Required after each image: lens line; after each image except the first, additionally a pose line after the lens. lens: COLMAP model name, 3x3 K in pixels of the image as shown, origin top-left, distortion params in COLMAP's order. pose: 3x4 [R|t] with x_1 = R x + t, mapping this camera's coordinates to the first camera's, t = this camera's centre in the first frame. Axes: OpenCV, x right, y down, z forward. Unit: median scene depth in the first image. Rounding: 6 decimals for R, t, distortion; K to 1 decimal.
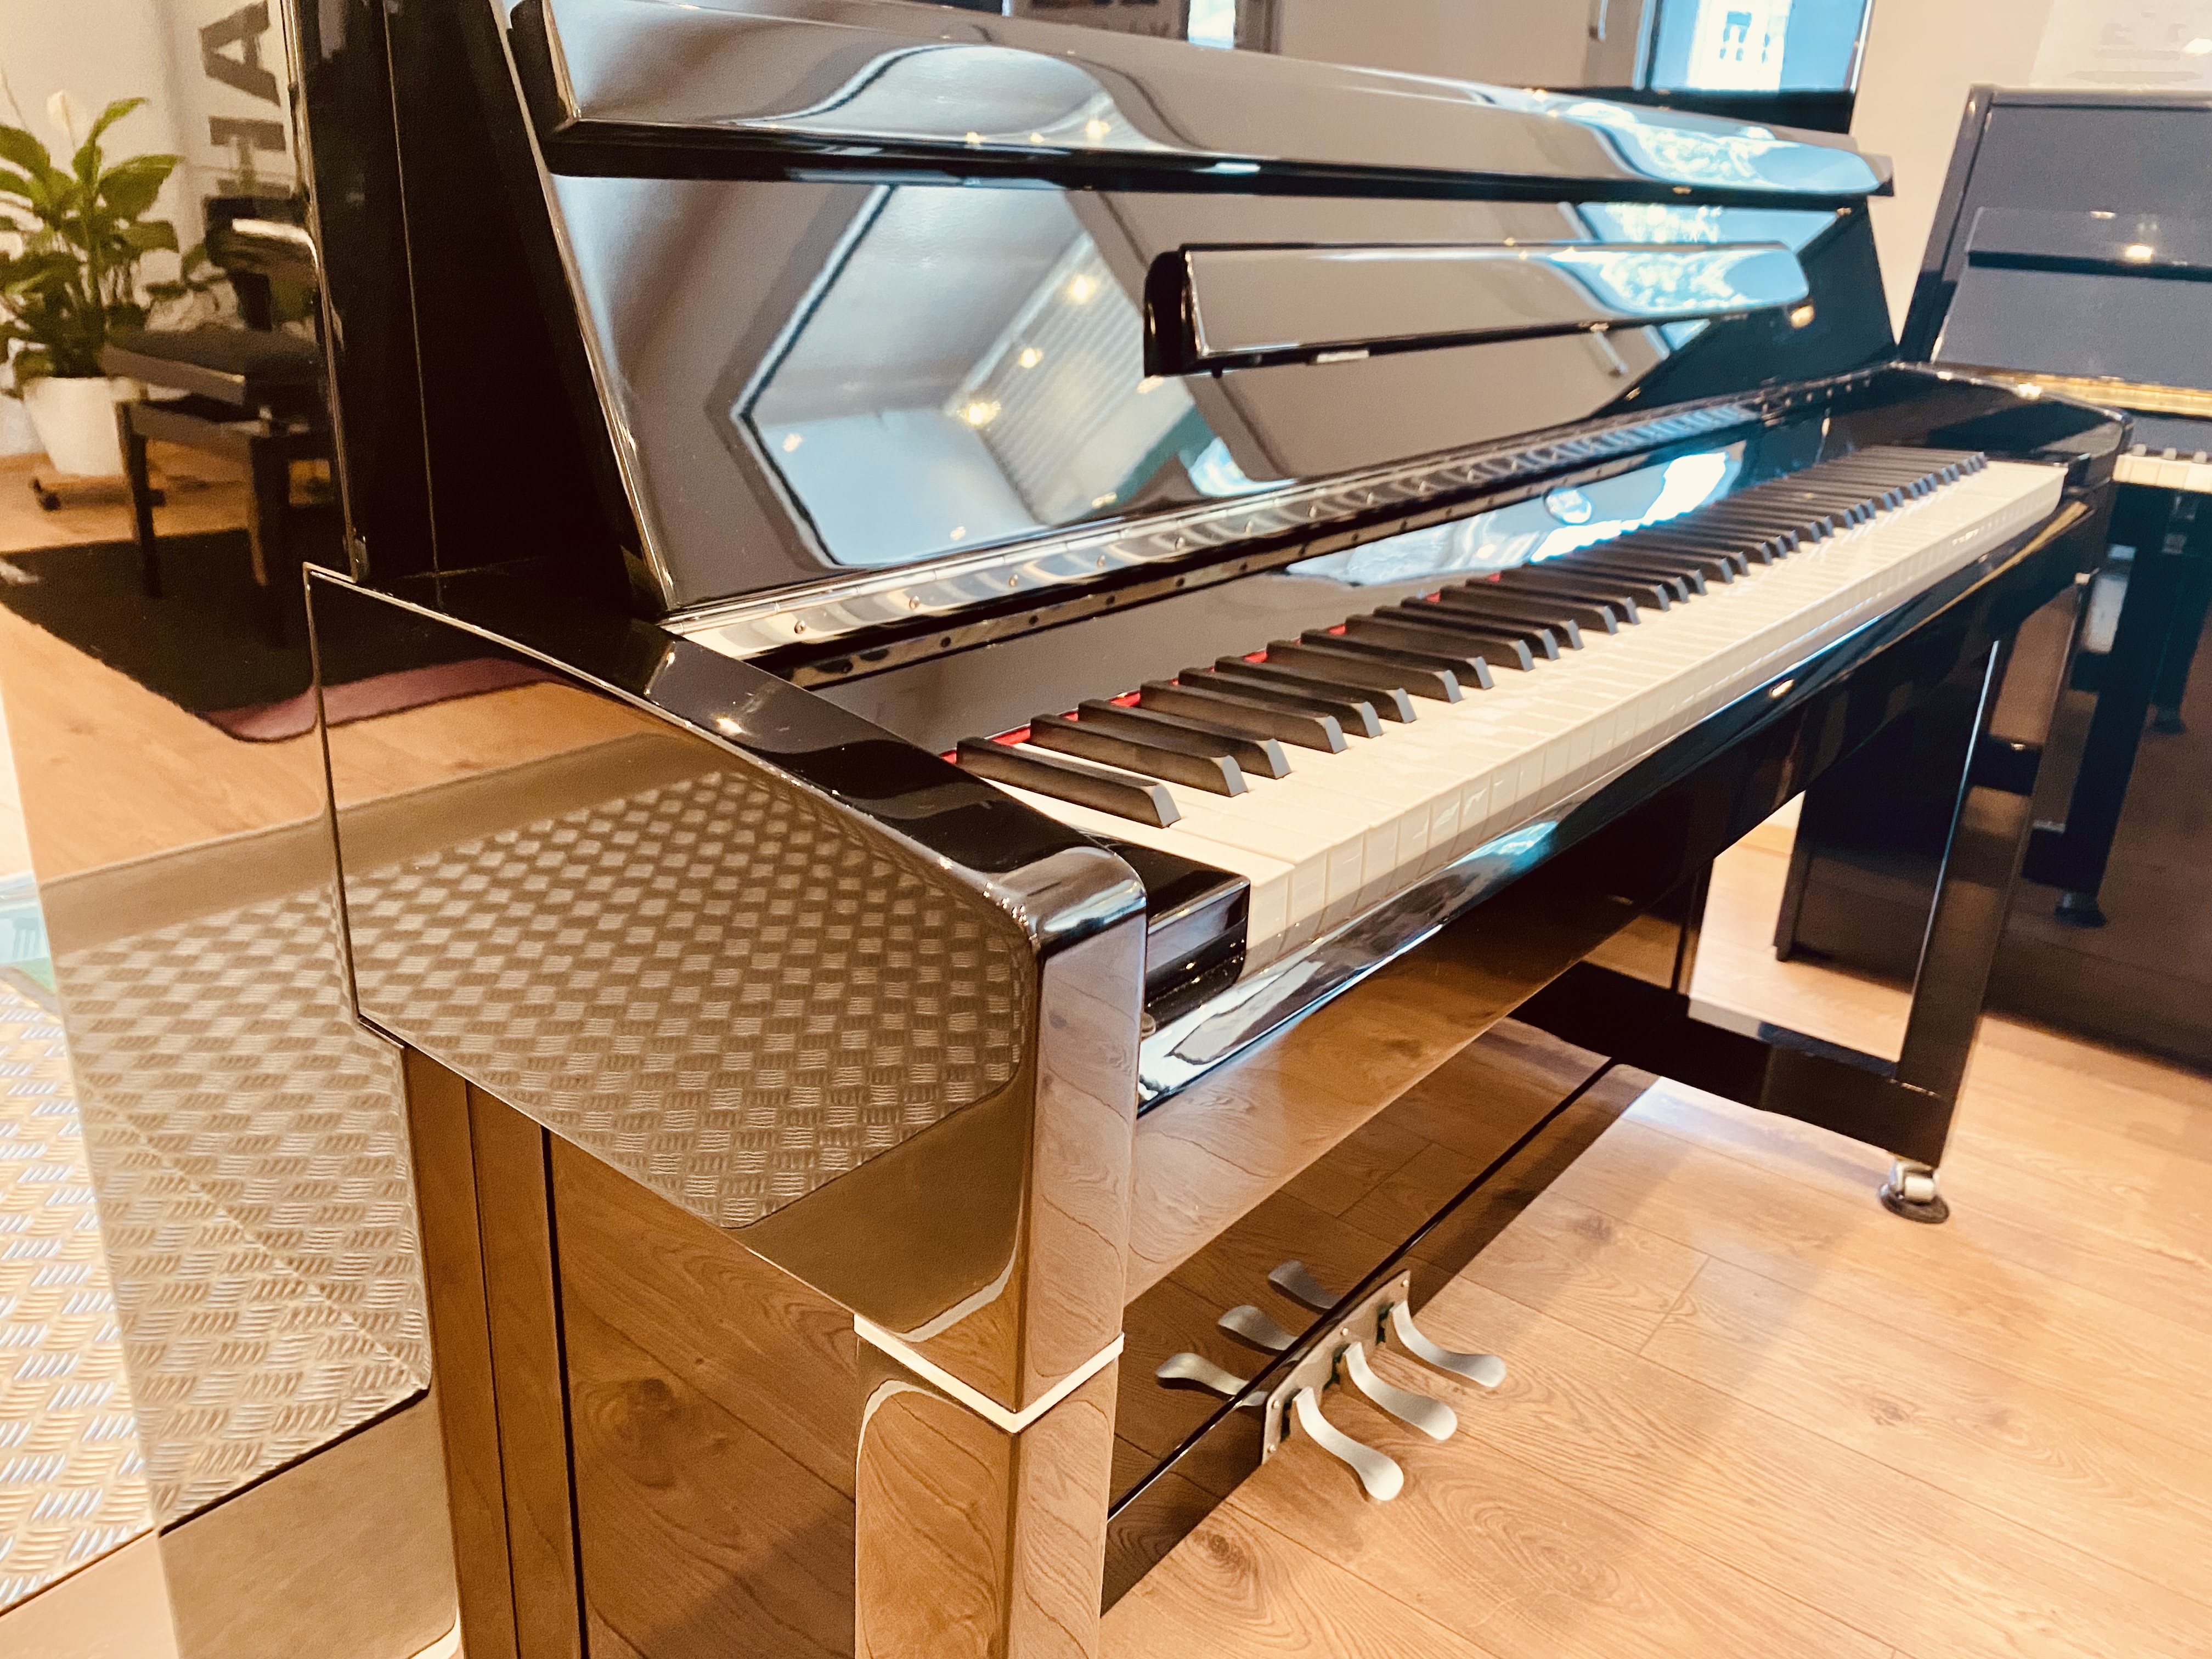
lens RADIAL K [[1662.3, 0, 1063.5], [0, 1662.3, 822.8], [0, 0, 1]] dist [0.008109, 0.003793]
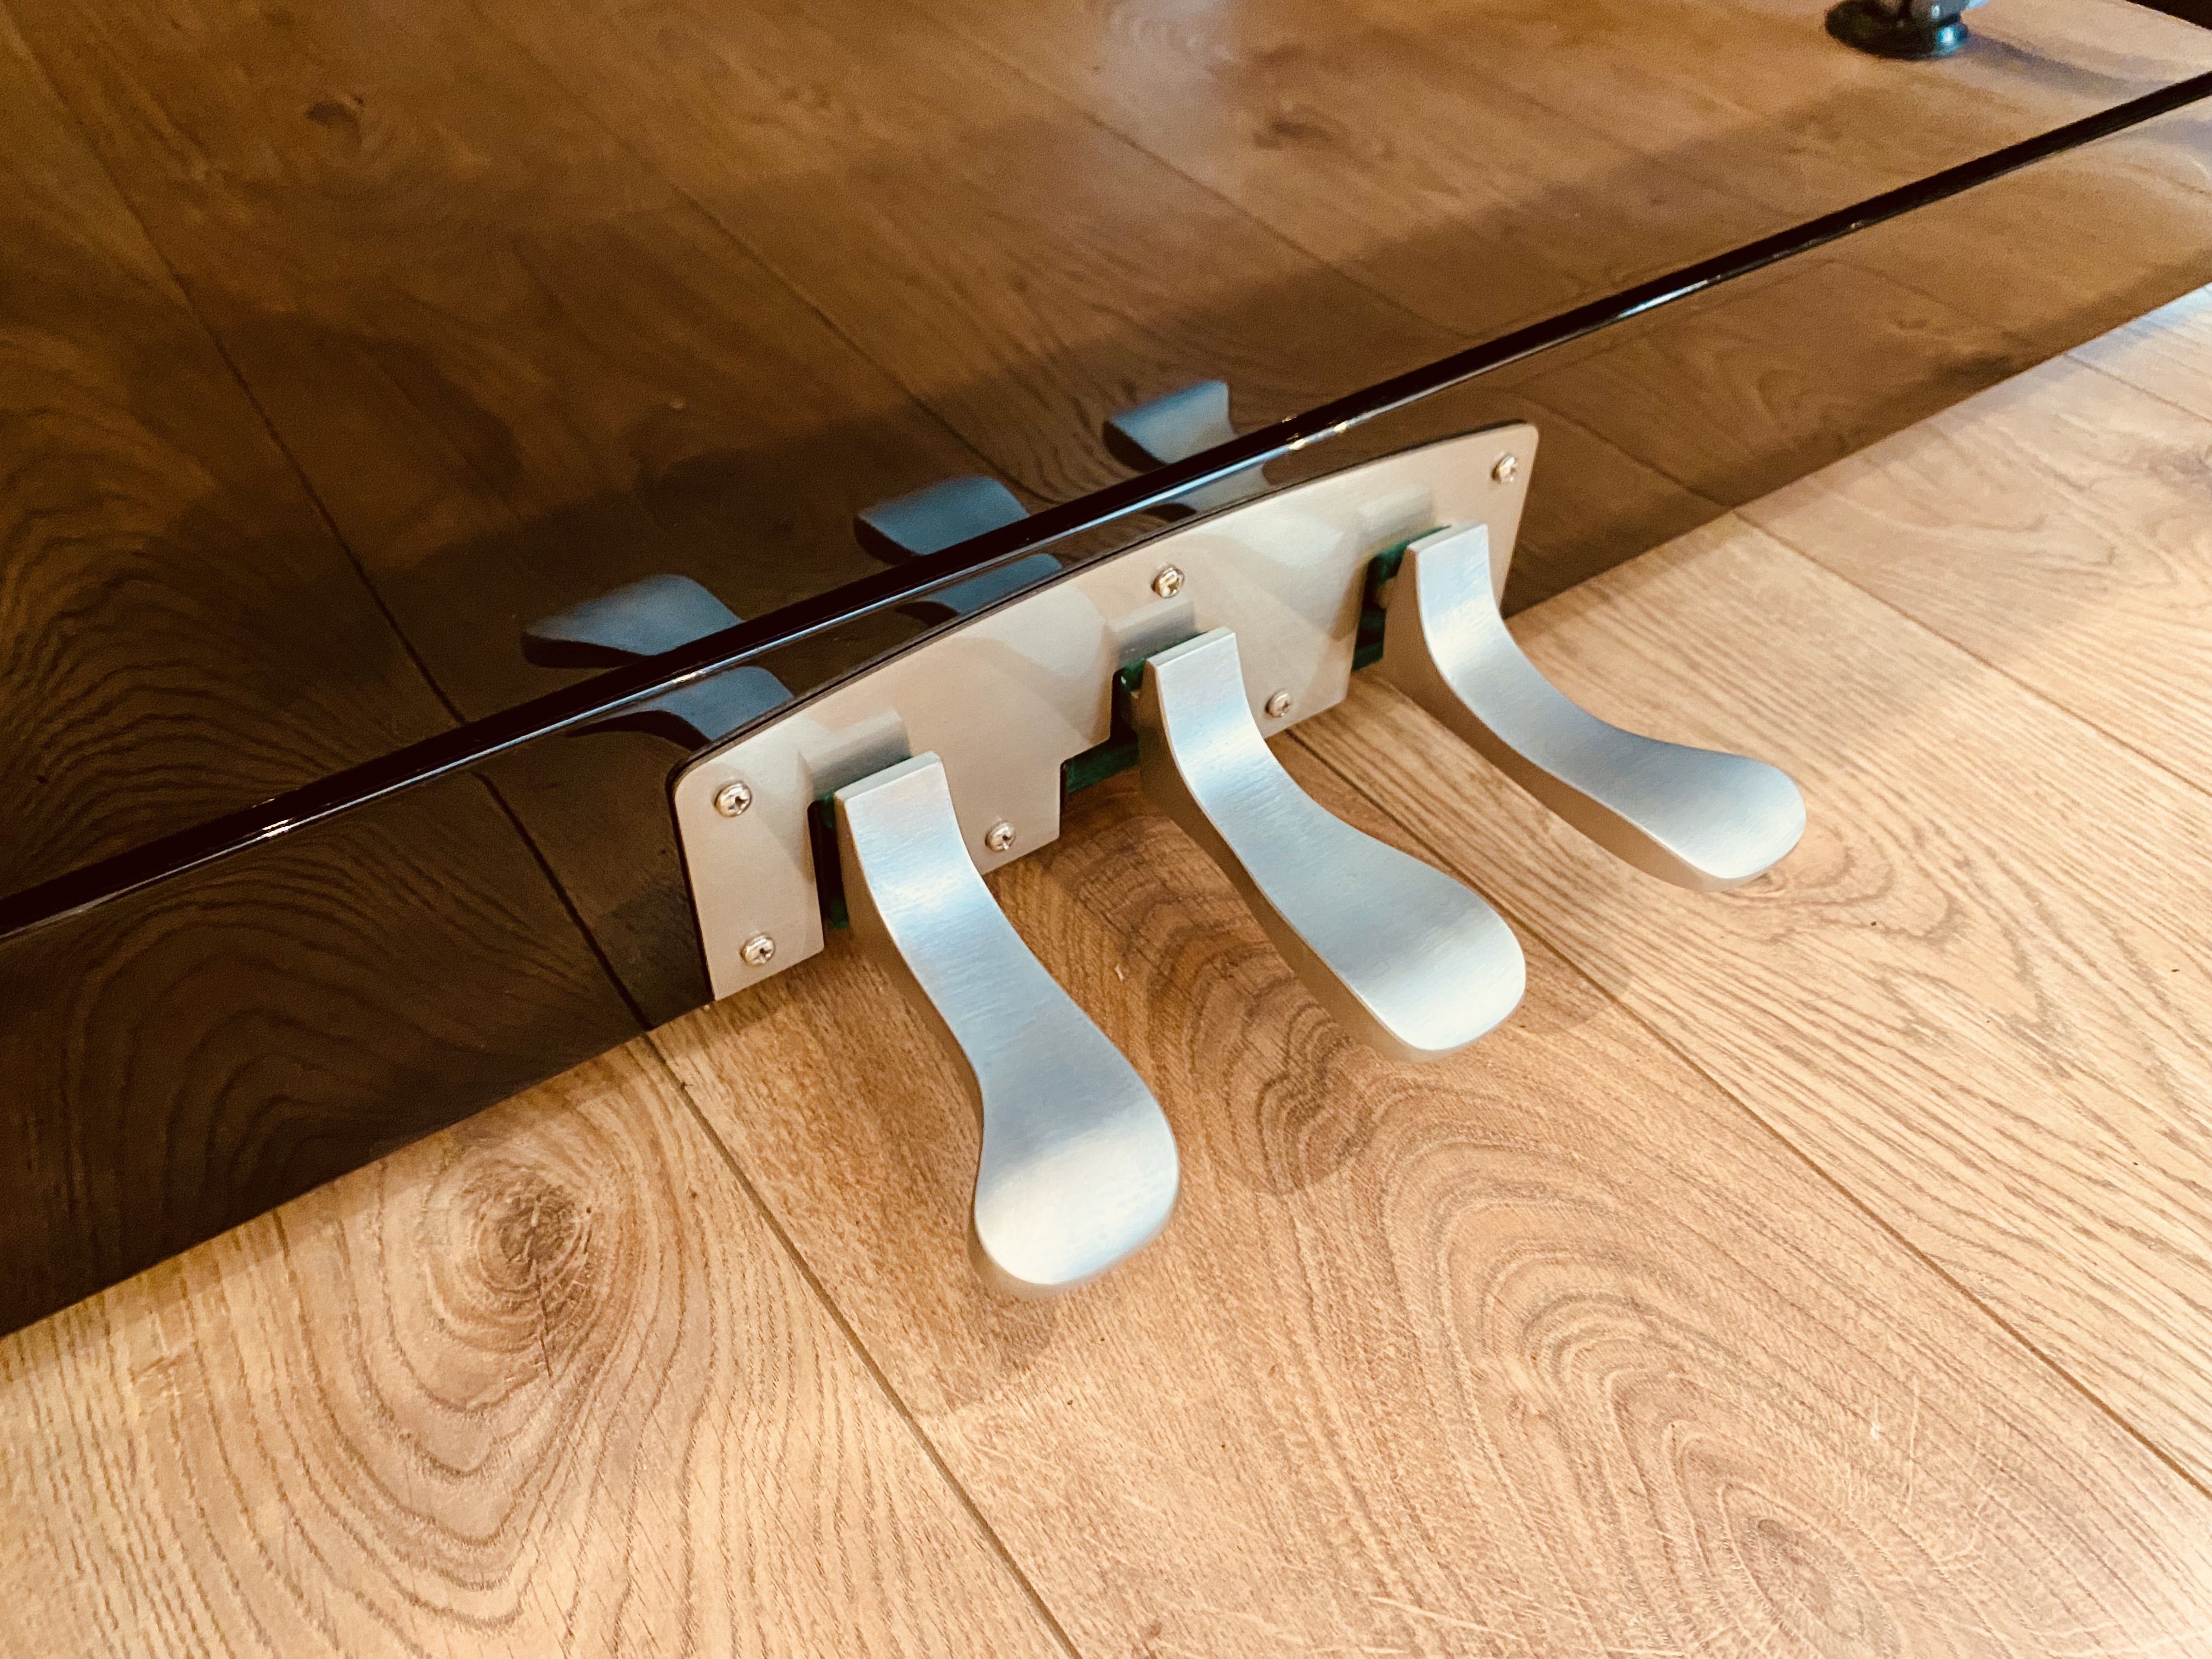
lens RADIAL K [[1710.6, 0, 1101.7], [0, 1710.6, 760.3], [0, 0, 1]] dist [0.001214, -0.000336]
pose [[0.968435, 0.172639, -0.179802, 0.199744], [-0.095229, 0.922860, 0.373176, 0.222782], [0.230357, -0.344275, 0.910171, 0.712613]]
